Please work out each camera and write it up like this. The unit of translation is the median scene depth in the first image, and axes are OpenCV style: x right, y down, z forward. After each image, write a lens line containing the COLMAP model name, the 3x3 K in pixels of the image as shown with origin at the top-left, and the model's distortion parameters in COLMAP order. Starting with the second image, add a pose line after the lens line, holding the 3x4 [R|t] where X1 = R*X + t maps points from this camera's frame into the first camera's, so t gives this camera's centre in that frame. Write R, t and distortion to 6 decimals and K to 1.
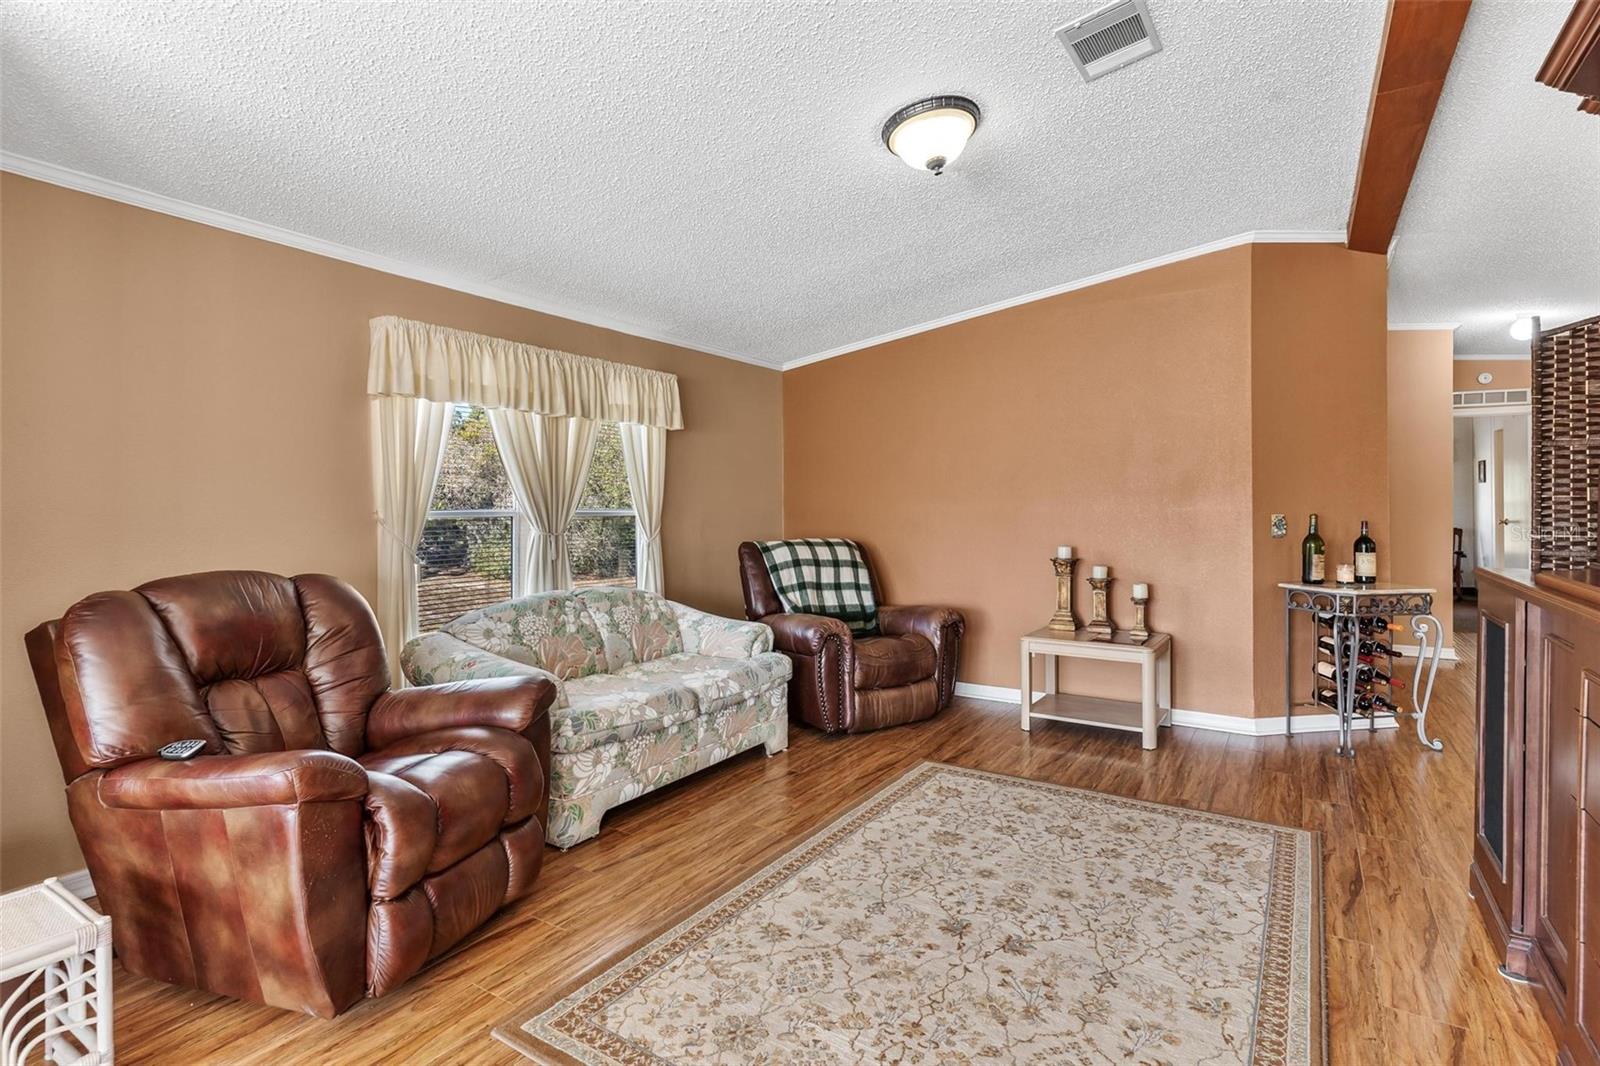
lens RADIAL K [[780.7, 0, 788.9], [0, 780.7, 508.3], [0, 0, 1]] dist [0.004577, -0.001520]
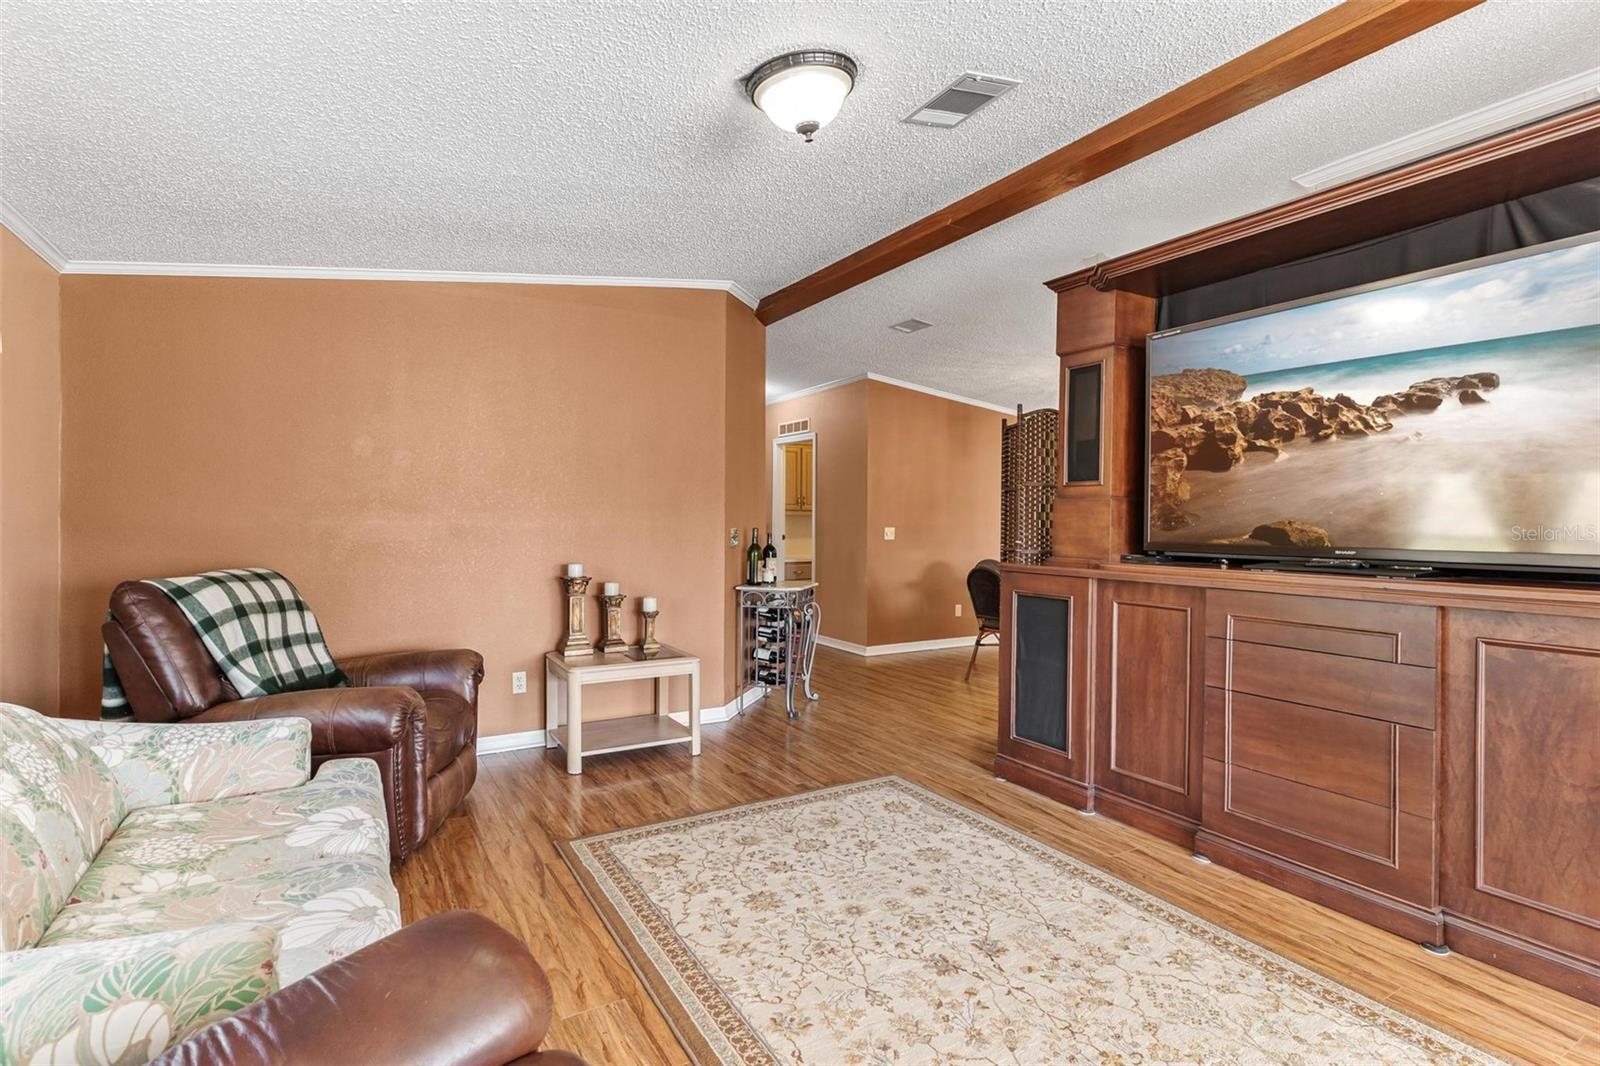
lens RADIAL K [[780.7, 0, 797.3], [0, 780.7, 520.2], [0, 0, 1]] dist [0.004577, -0.001520]
pose [[0.446501, 0.005597, 0.894766, -0.523079], [-0.005020, 0.999980, -0.003751, -0.000059], [-0.894769, -0.002817, 0.446520, 0.536024]]
